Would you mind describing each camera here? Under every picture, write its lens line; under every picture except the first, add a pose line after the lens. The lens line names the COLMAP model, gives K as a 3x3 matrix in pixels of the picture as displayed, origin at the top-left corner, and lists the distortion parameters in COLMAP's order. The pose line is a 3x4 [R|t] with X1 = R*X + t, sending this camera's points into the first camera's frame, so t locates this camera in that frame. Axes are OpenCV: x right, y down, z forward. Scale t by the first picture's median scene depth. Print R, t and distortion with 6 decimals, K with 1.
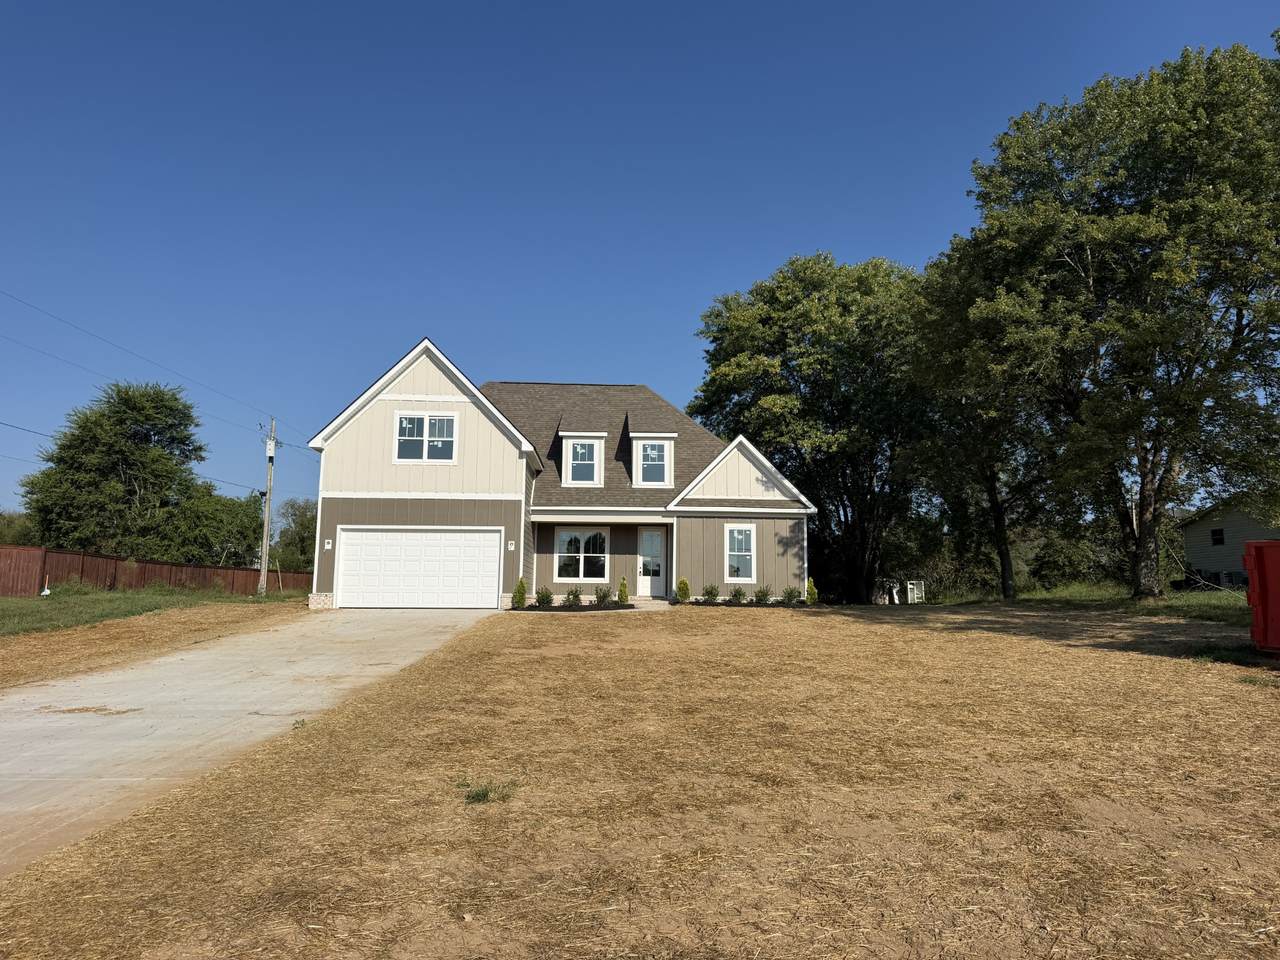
lens RADIAL K [[904.9, 0, 640.0], [0, 904.9, 480.0], [0, 0, 1]] dist [0.191903, -0.366670]
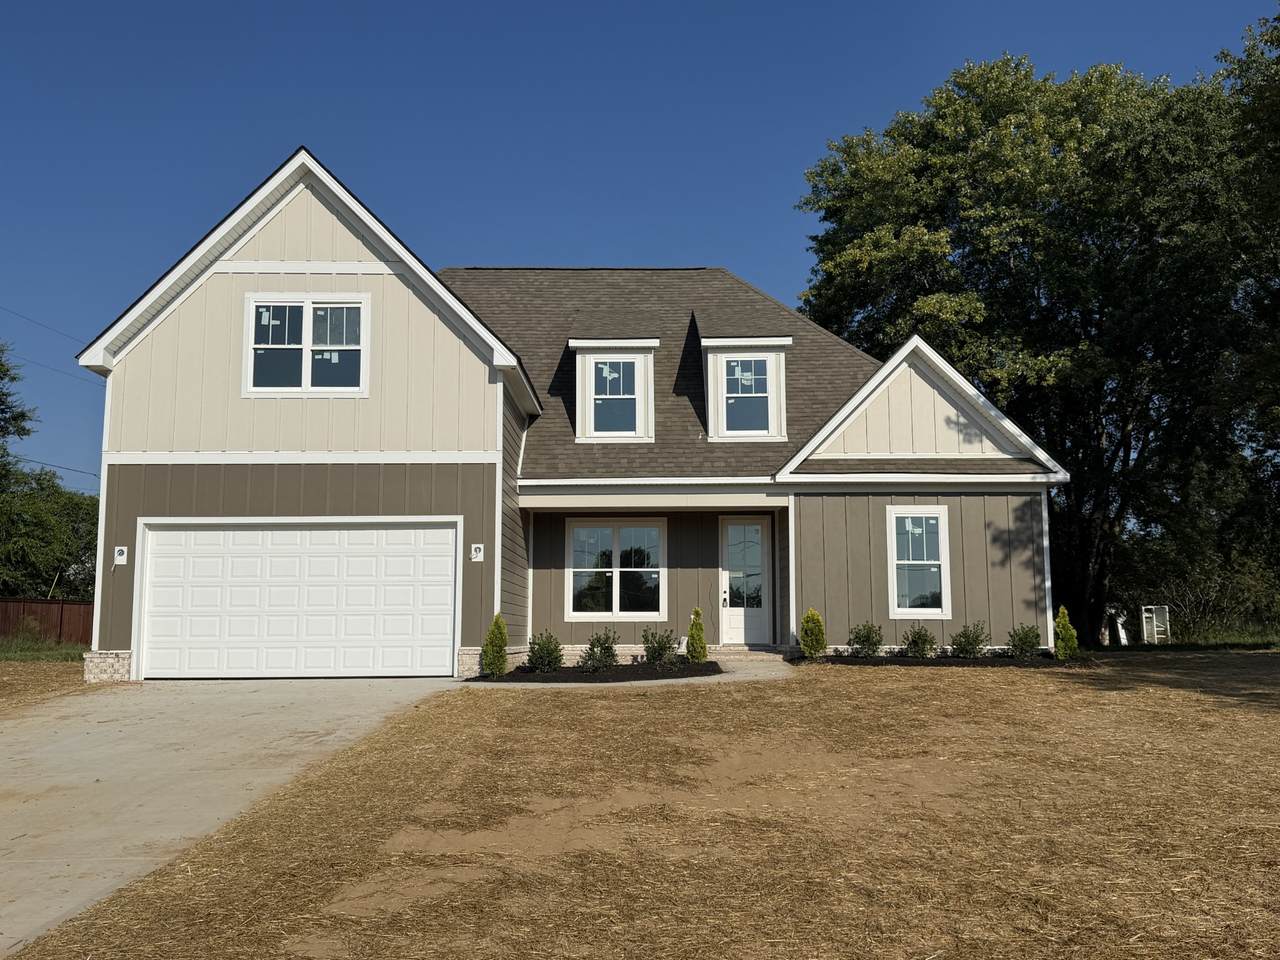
lens RADIAL K [[1202.7, 0, 639.6], [0, 1202.7, 495.1], [0, 0, 1]] dist [0.184007, -0.326512]
pose [[0.998832, -0.018890, -0.044478, -0.018121], [0.019644, 0.999669, 0.016584, 0.027388], [0.044150, -0.017438, 0.998873, 0.295920]]
